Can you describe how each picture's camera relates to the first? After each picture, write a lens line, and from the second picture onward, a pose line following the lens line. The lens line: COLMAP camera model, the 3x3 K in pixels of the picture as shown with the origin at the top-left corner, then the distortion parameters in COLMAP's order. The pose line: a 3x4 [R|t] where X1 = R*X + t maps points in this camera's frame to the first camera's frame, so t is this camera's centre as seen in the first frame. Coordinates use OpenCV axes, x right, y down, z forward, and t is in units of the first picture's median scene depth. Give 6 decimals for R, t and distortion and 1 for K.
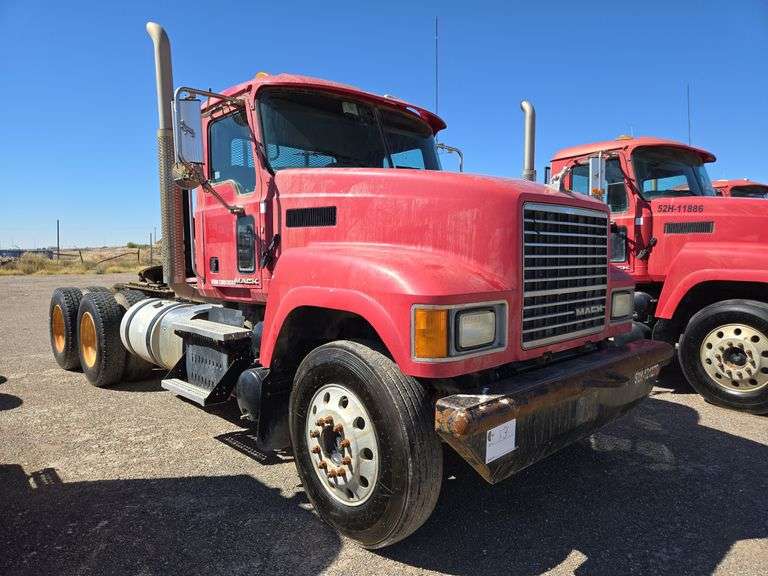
lens RADIAL K [[510.1, 0, 384.0], [0, 510.1, 288.0], [0, 0, 1]] dist [0.020919, -0.000865]
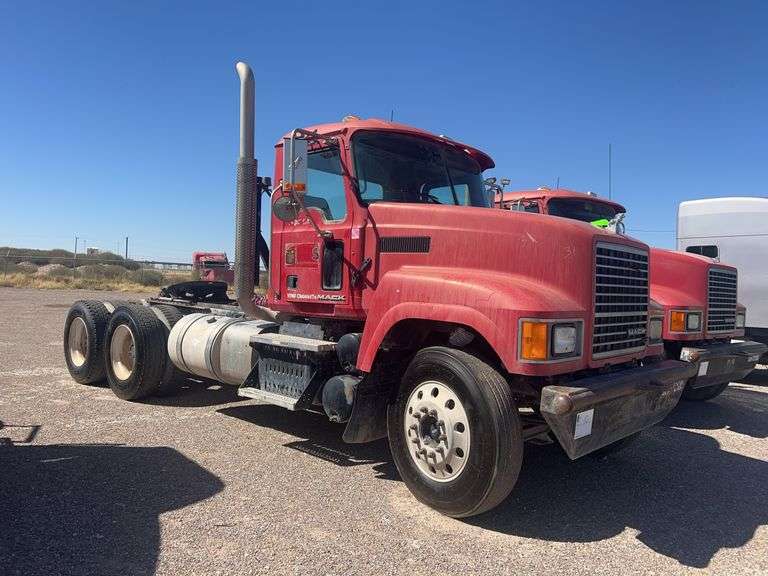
lens RADIAL K [[562.0, 0, 401.2], [0, 562.0, 281.4], [0, 0, 1]] dist [-0.000150, -0.000542]
pose [[0.996829, 0.038961, 0.069385, -0.235803], [-0.034377, 0.997222, -0.066080, 0.030421], [-0.071766, 0.063485, 0.995399, -0.271849]]
